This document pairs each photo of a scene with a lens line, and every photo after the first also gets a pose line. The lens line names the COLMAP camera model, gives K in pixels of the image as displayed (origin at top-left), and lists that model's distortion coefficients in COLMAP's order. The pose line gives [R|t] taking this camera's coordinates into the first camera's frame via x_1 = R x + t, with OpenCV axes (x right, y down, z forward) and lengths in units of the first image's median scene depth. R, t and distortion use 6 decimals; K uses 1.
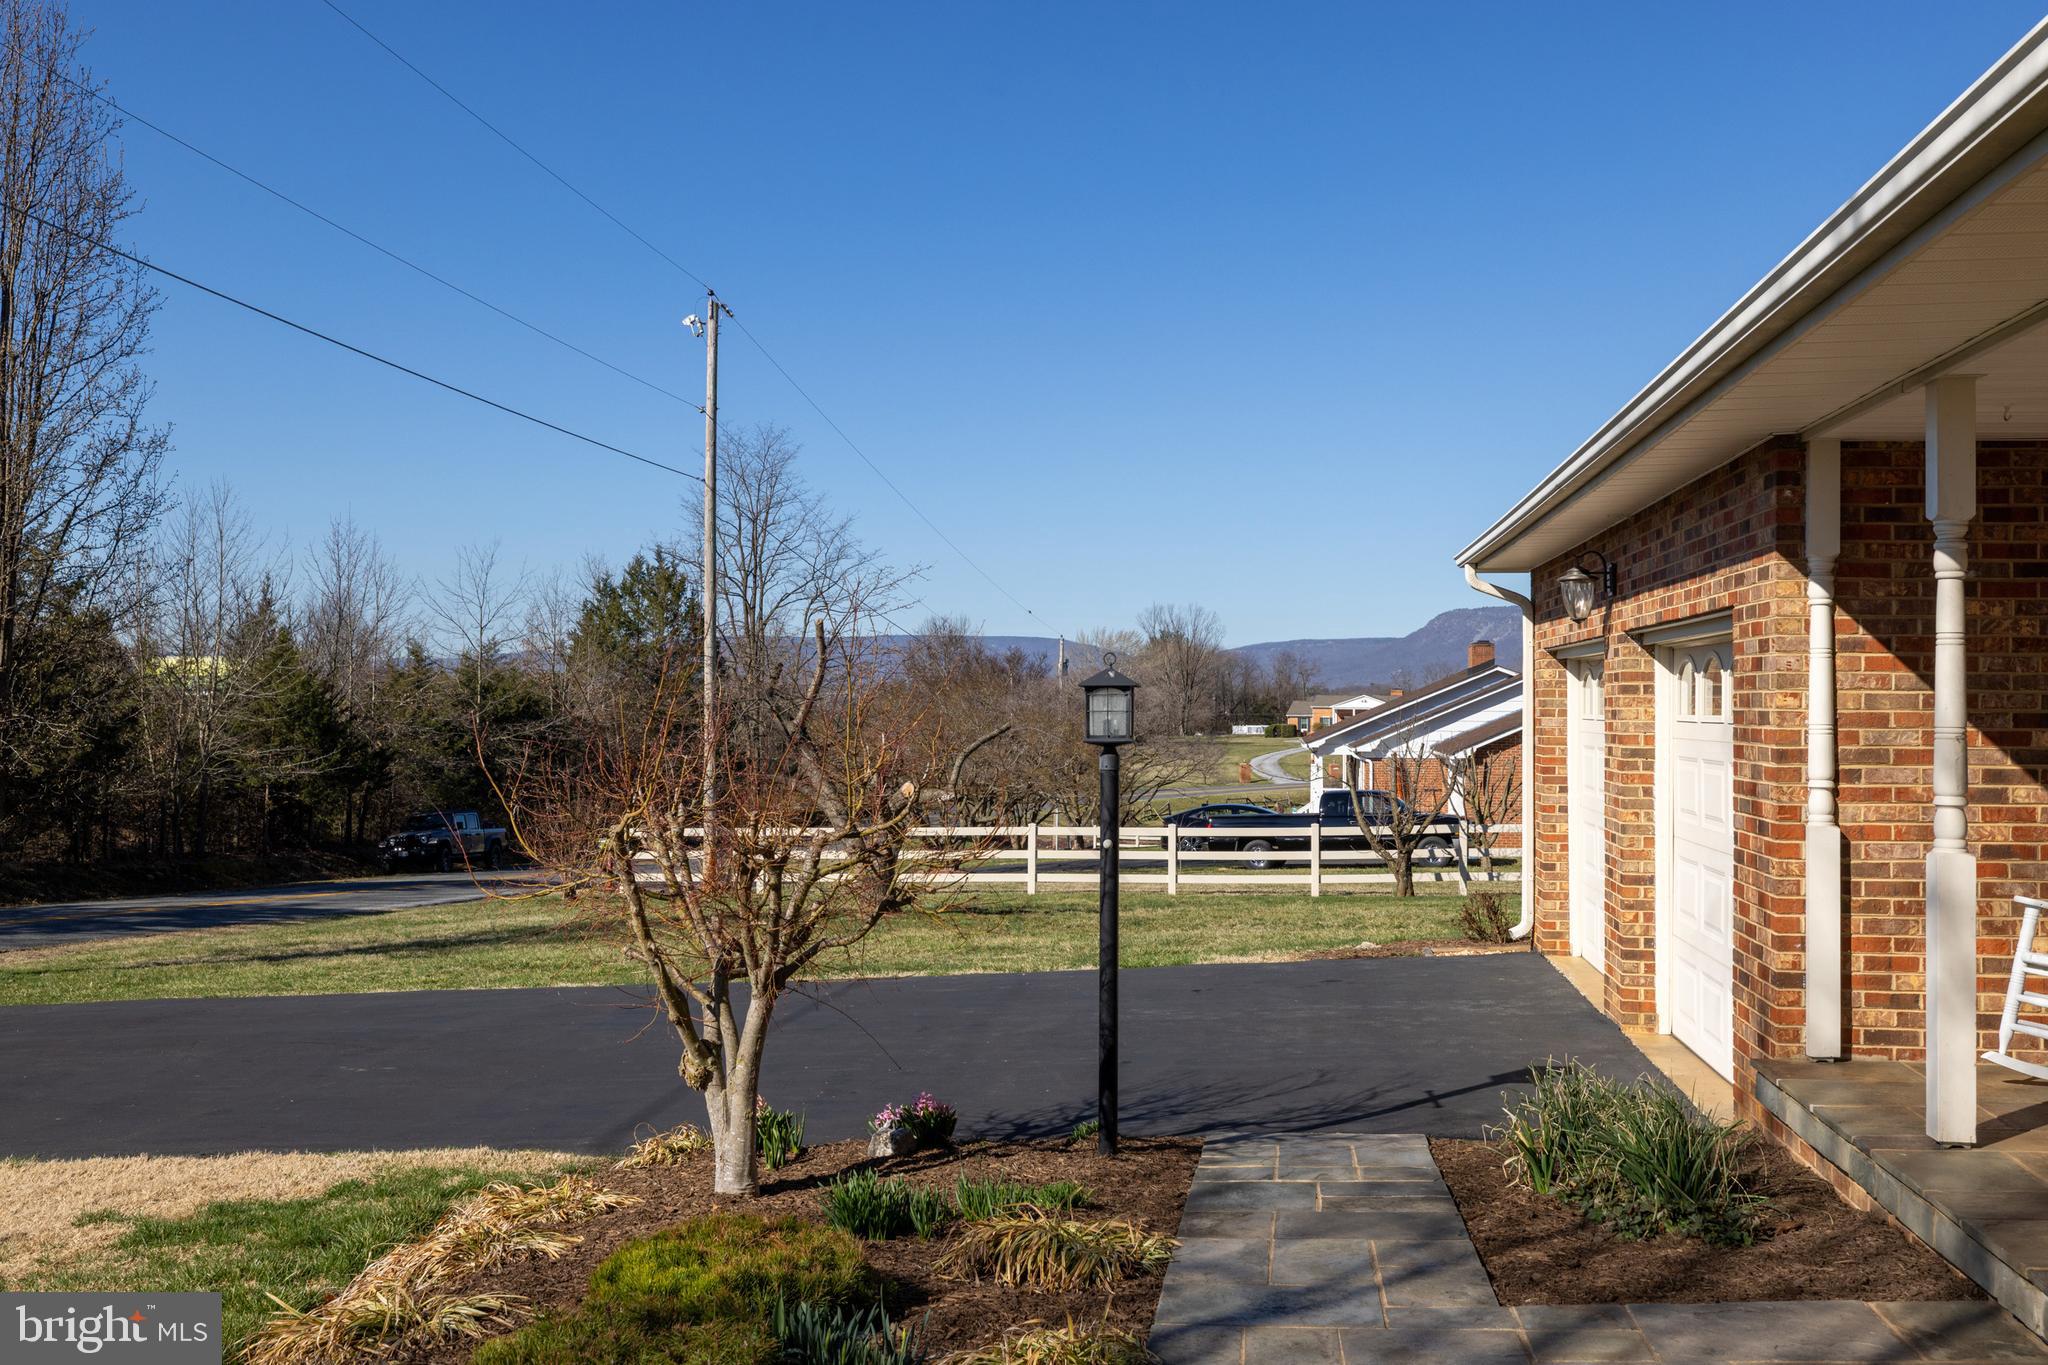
lens RADIAL K [[1953.8, 0, 1026.7], [0, 1953.8, 677.3], [0, 0, 1]] dist [-0.002034, 0.000000]
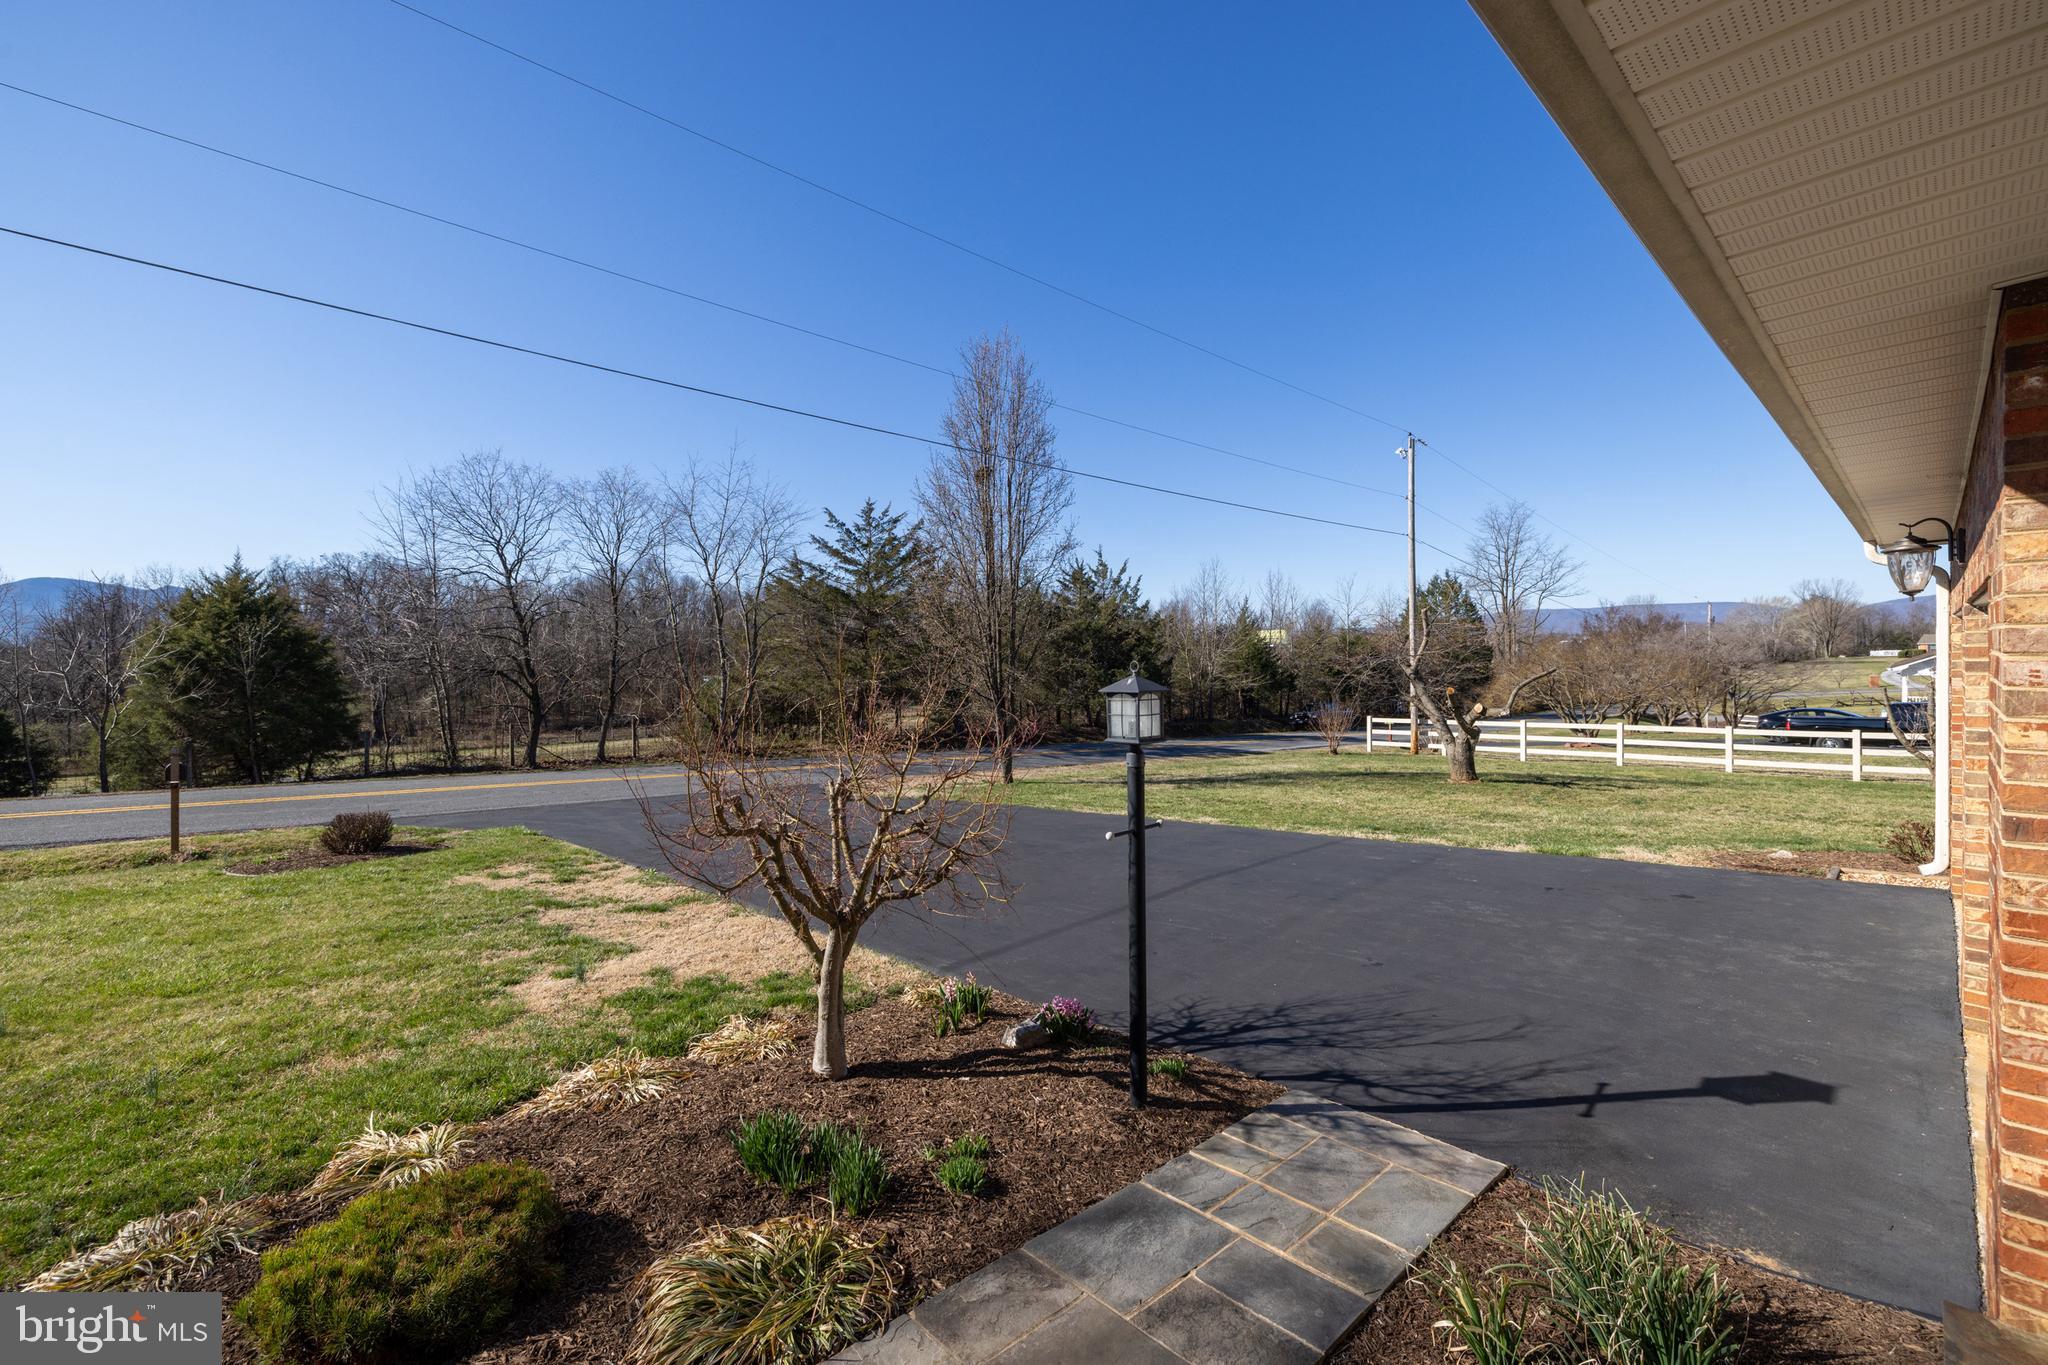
lens RADIAL K [[857.8, 0, 1016.7], [0, 857.8, 672.4], [0, 0, 1]] dist [0.001718, -0.000088]
pose [[0.778612, -0.004881, -0.627486, 0.204086], [0.030370, 0.999091, 0.029913, -0.015989], [0.626770, -0.042348, 0.778053, 0.394312]]
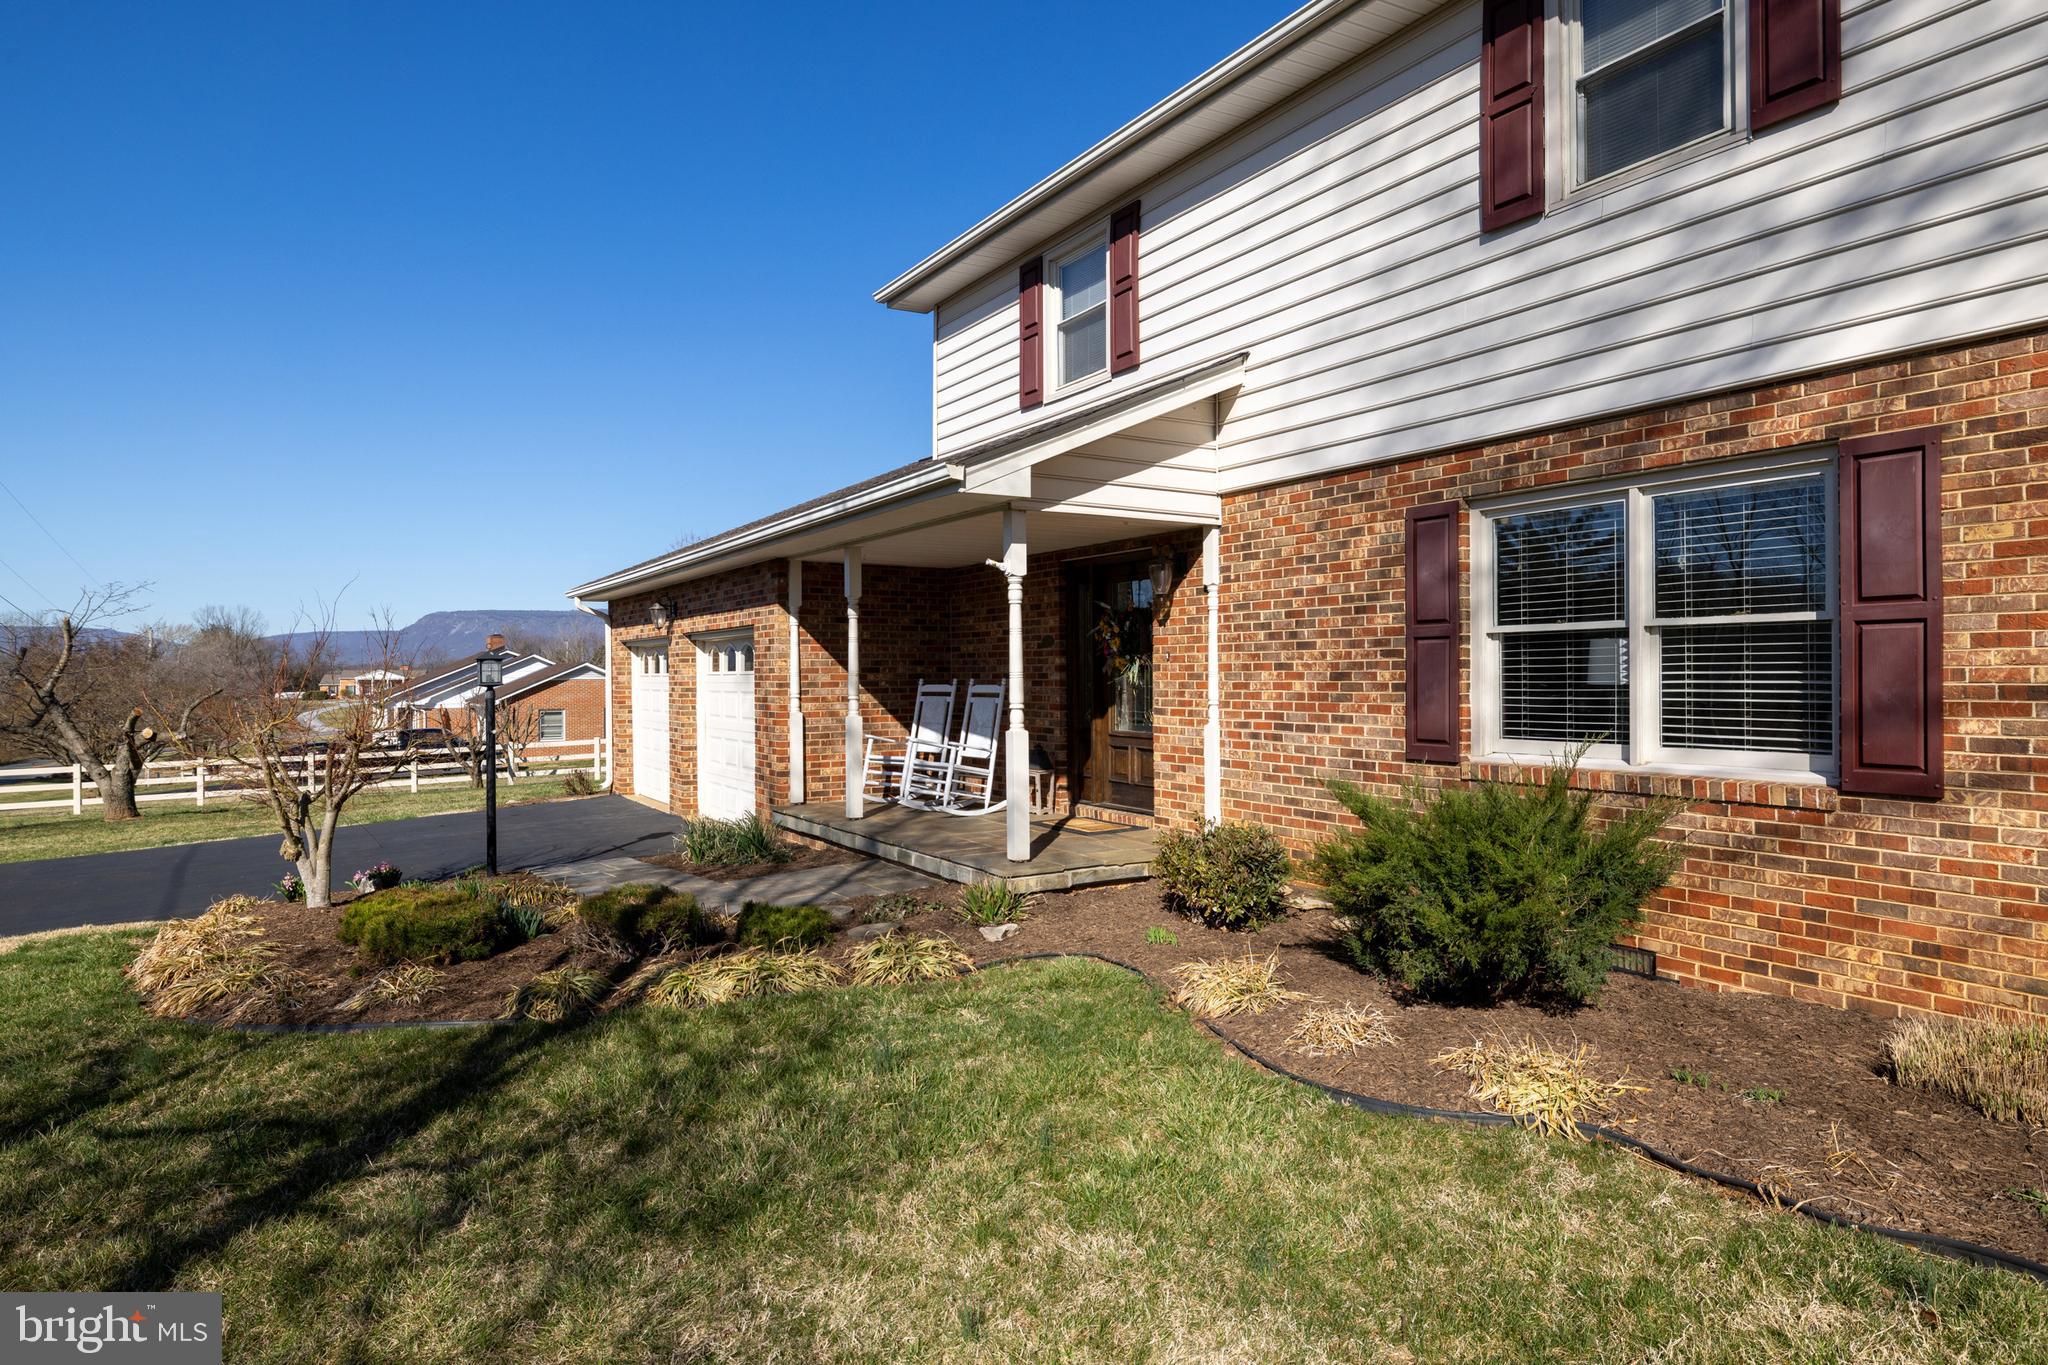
lens RADIAL K [[1215.4, 0, 1014.3], [0, 1215.4, 676.3], [0, 0, 1]] dist [-0.025805, 0.000151]
pose [[0.790982, -0.012499, 0.611711, -0.216277], [0.002853, 0.999856, 0.016740, 0.002119], [-0.611832, -0.011496, 0.790904, -0.274792]]
